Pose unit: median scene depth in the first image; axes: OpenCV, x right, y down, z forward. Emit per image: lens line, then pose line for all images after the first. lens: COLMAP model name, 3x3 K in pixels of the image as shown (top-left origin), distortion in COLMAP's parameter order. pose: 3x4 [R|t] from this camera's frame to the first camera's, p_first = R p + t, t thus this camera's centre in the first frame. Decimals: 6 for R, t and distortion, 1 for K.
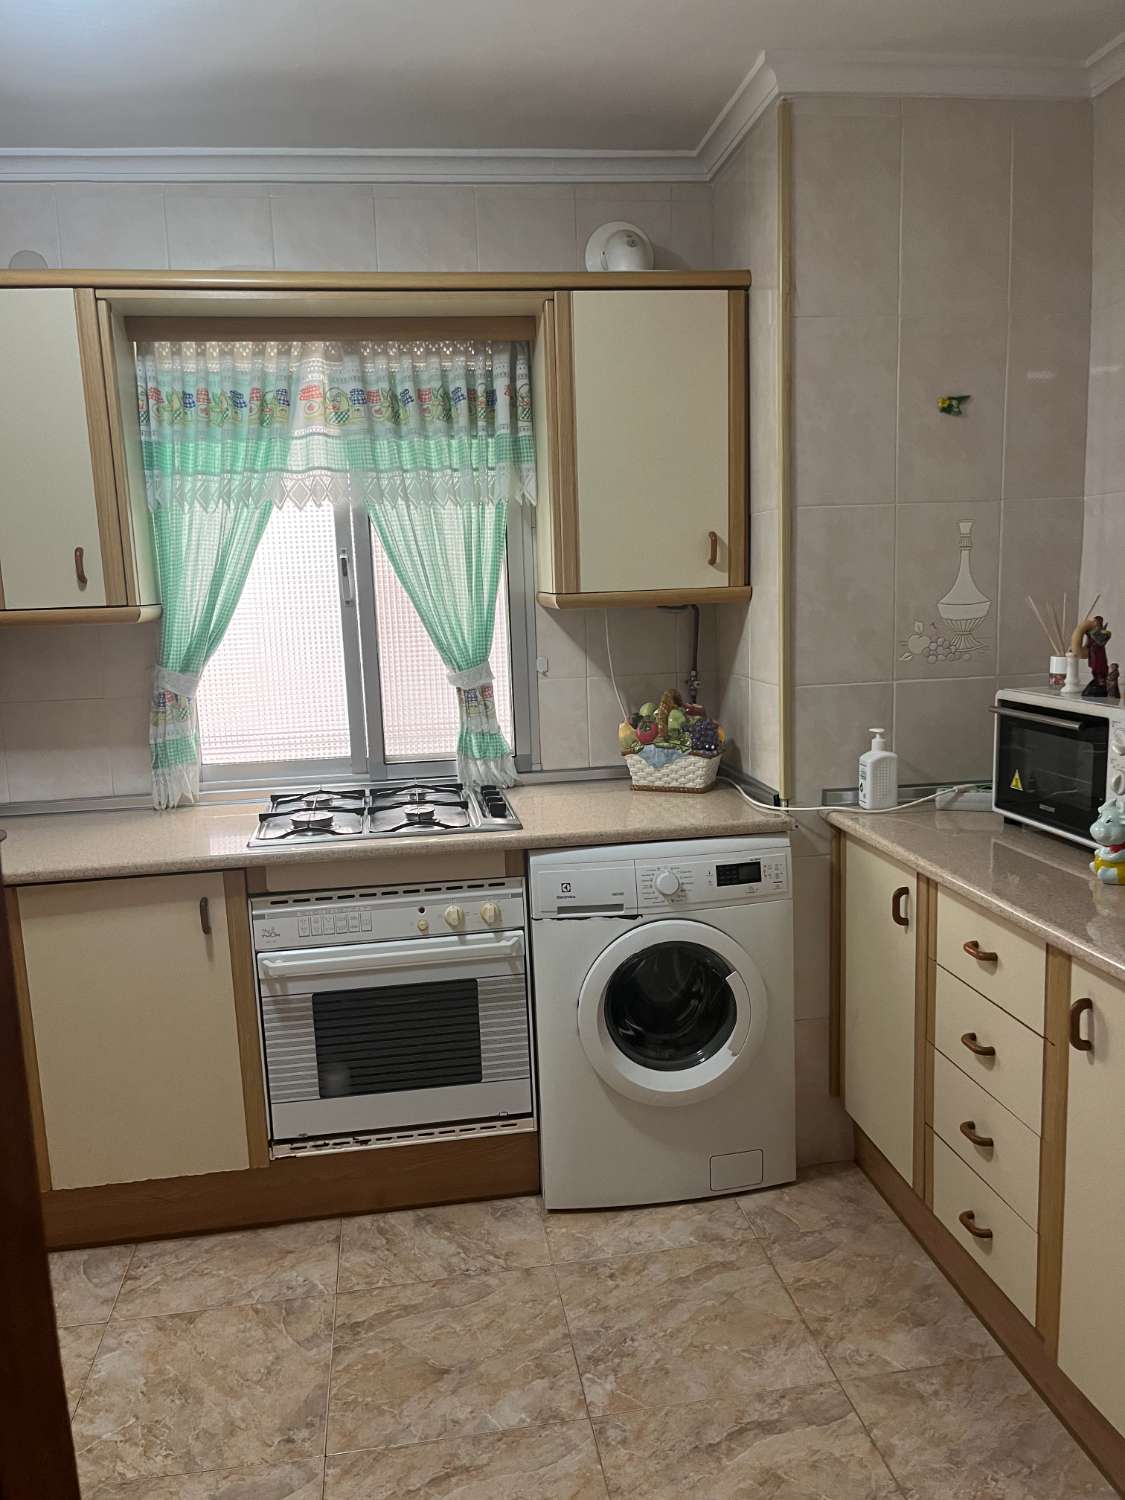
lens RADIAL K [[1148.8, 0, 565.3], [0, 1148.8, 764.2], [0, 0, 1]] dist [0.081705, -0.090766]
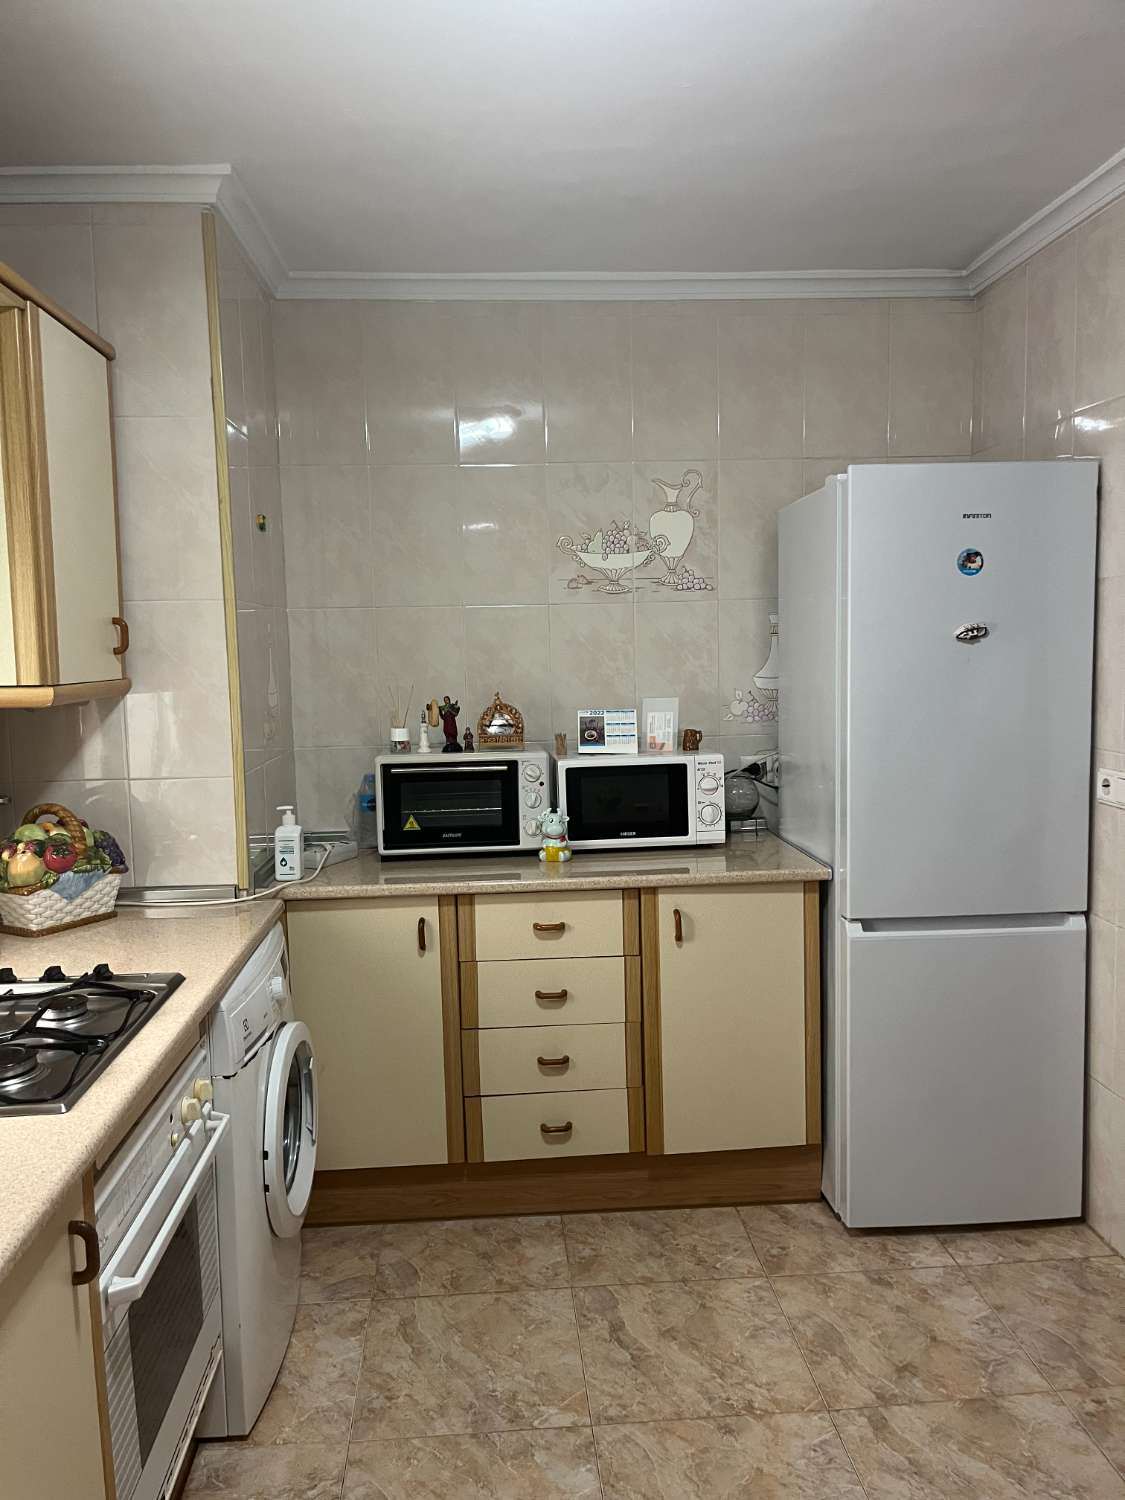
lens RADIAL K [[1134.0, 0, 561.1], [0, 1134.0, 762.5], [0, 0, 1]] dist [0.077749, -0.095187]
pose [[0.076509, -0.069505, 0.994643, -0.799635], [0.177546, 0.982574, 0.055005, -0.086527], [-0.981134, 0.172387, 0.087516, 0.661852]]
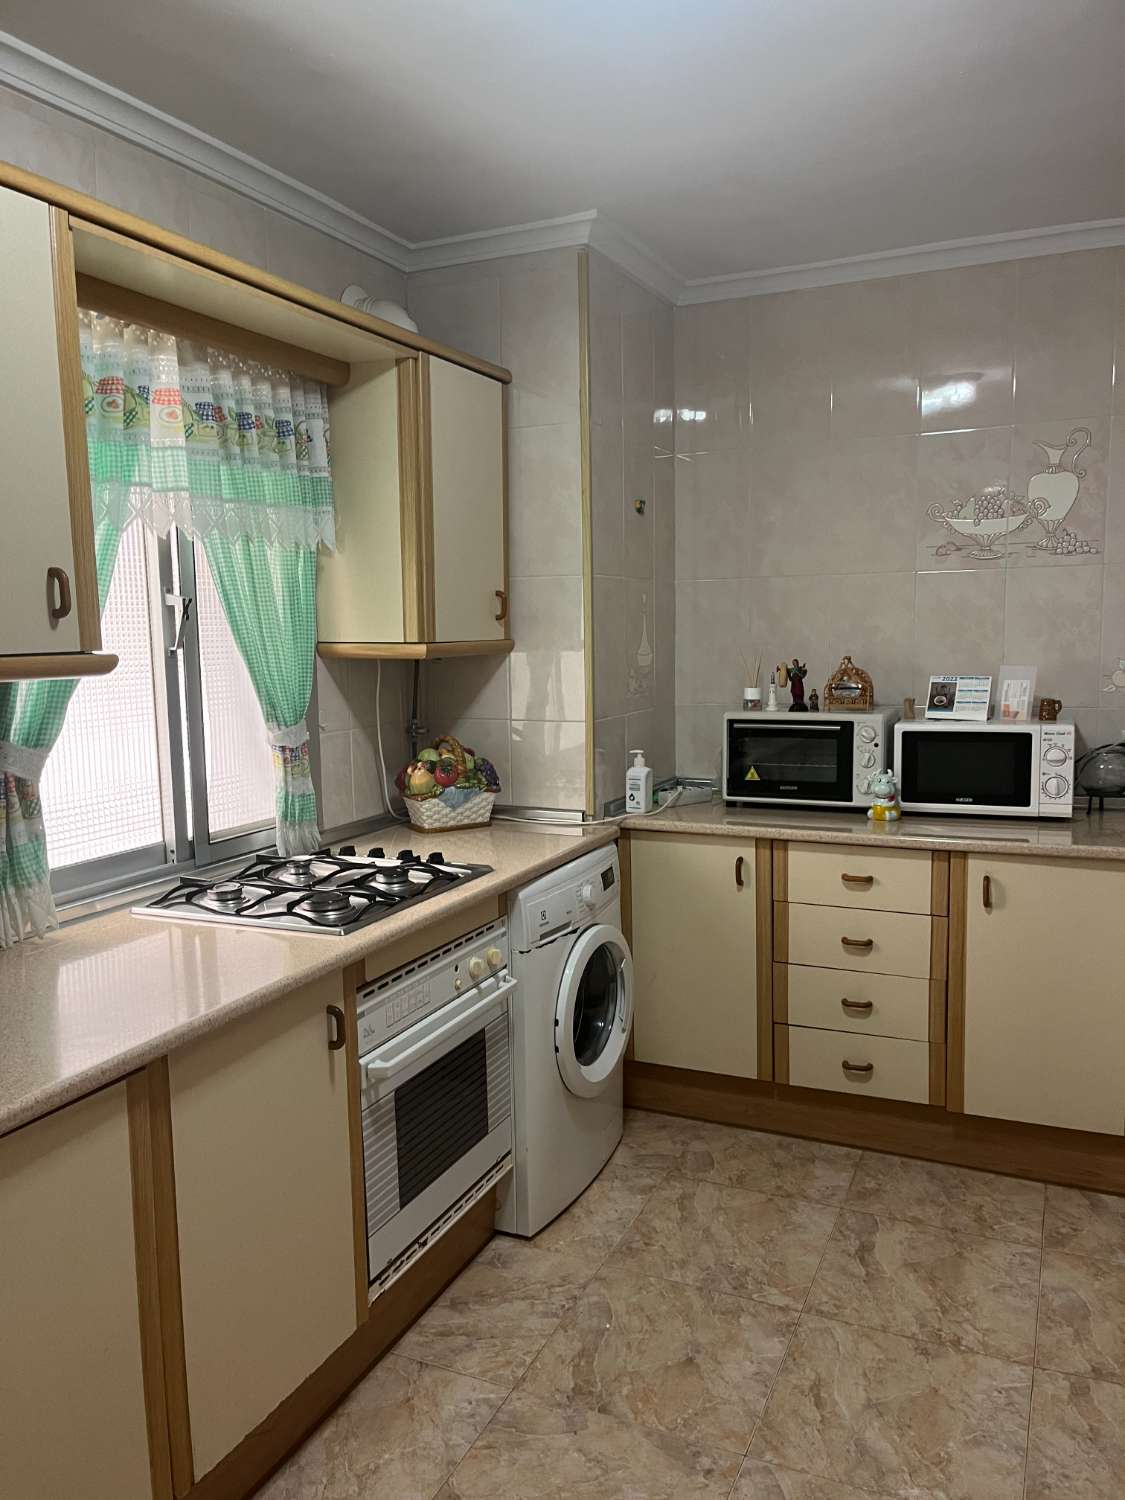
lens RADIAL K [[1138.7, 0, 566.5], [0, 1138.7, 762.8], [0, 0, 1]] dist [0.082459, -0.106853]
pose [[0.537728, -0.076011, 0.839685, -0.857326], [0.132296, 0.991198, 0.005005, -0.034456], [-0.832674, 0.108396, 0.543051, 0.392043]]
